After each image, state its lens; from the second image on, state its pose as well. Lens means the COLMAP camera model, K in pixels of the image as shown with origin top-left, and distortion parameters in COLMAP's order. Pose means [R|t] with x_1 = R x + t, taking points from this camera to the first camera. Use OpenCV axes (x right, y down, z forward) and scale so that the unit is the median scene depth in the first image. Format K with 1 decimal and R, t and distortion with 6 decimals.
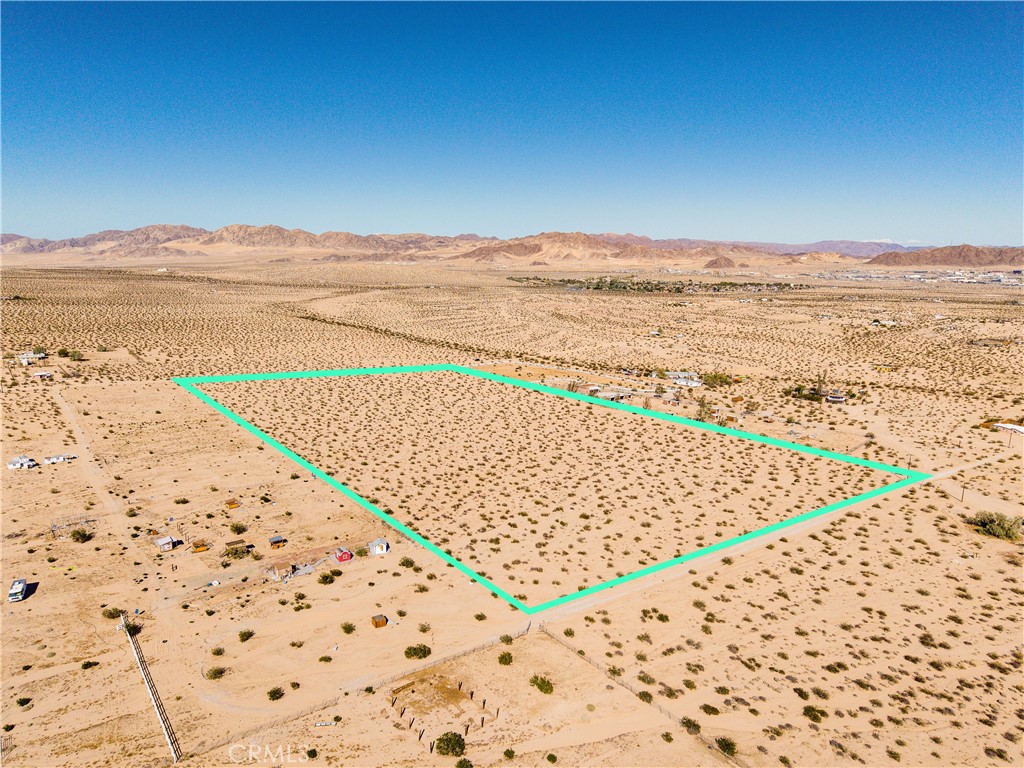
lens RADIAL K [[691.2, 0, 512.5], [0, 691.2, 388.6], [0, 0, 1]] dist [0.035872, -0.041218]
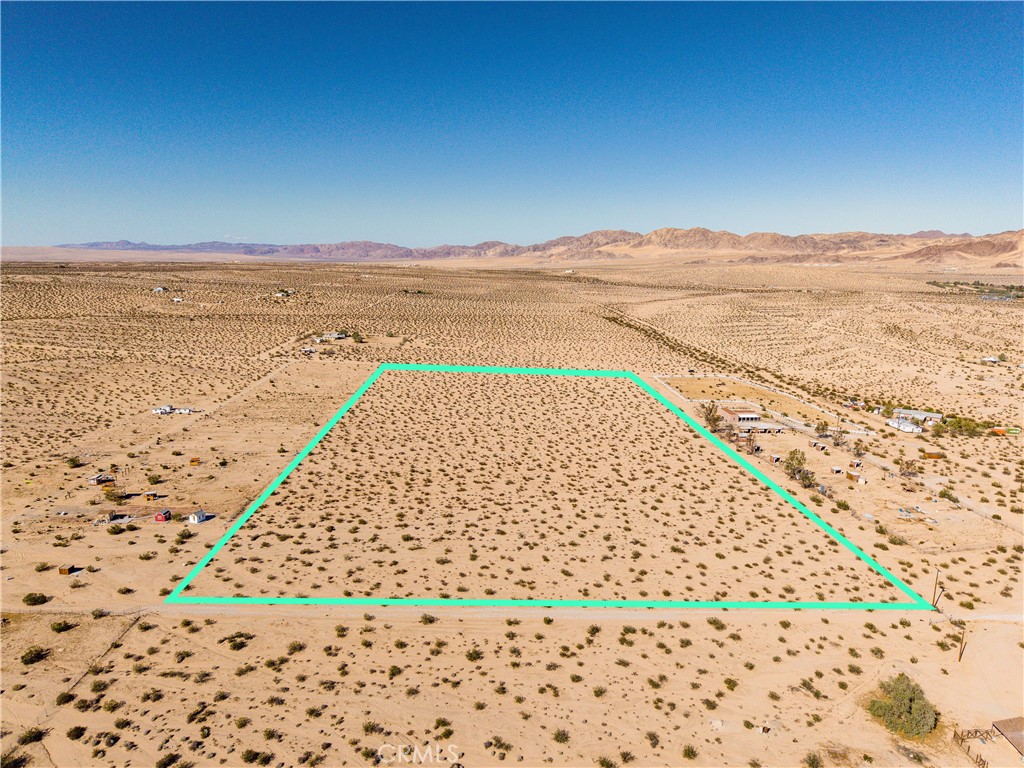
lens RADIAL K [[691.2, 0, 508.6], [0, 691.2, 388.6], [0, 0, 1]] dist [0.035872, -0.041218]
pose [[0.819557, 0.104243, -0.563436, 0.076623], [-0.105589, 0.993948, 0.030306, -0.006036], [0.563185, 0.034656, 0.825604, 0.032237]]
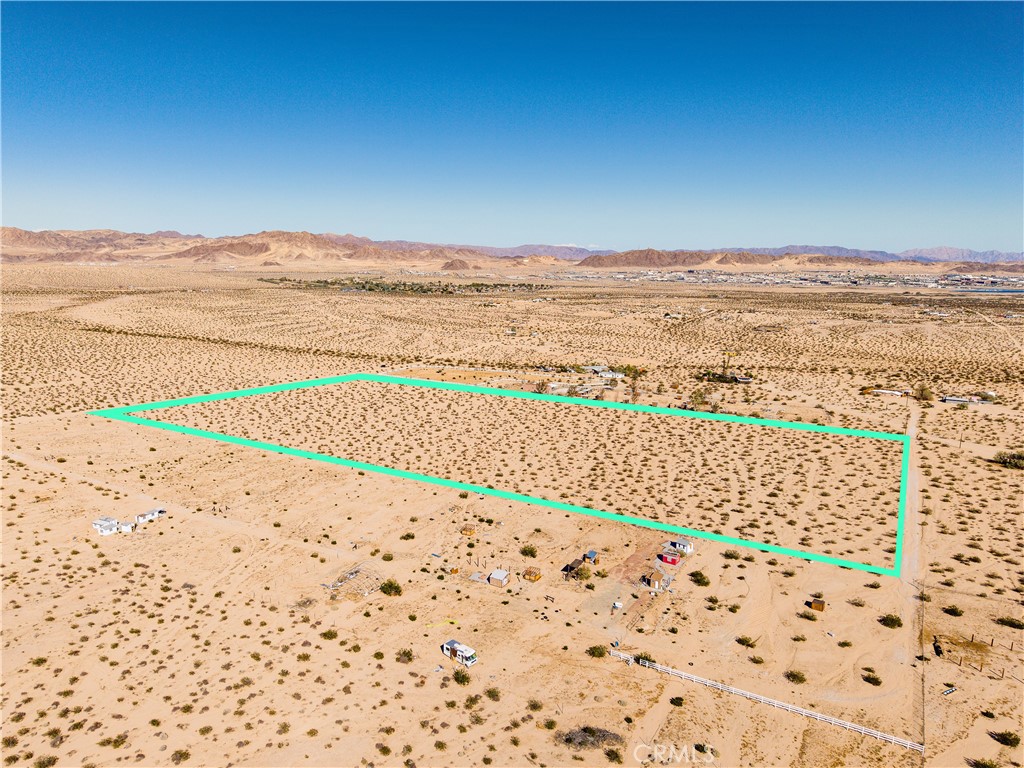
lens RADIAL K [[691.2, 0, 515.1], [0, 691.2, 391.1], [0, 0, 1]] dist [0.035872, -0.041218]
pose [[0.919195, -0.071657, 0.387228, -0.073530], [0.070889, 0.997351, 0.016287, -0.002901], [-0.387369, 0.012479, 0.921840, 0.014656]]
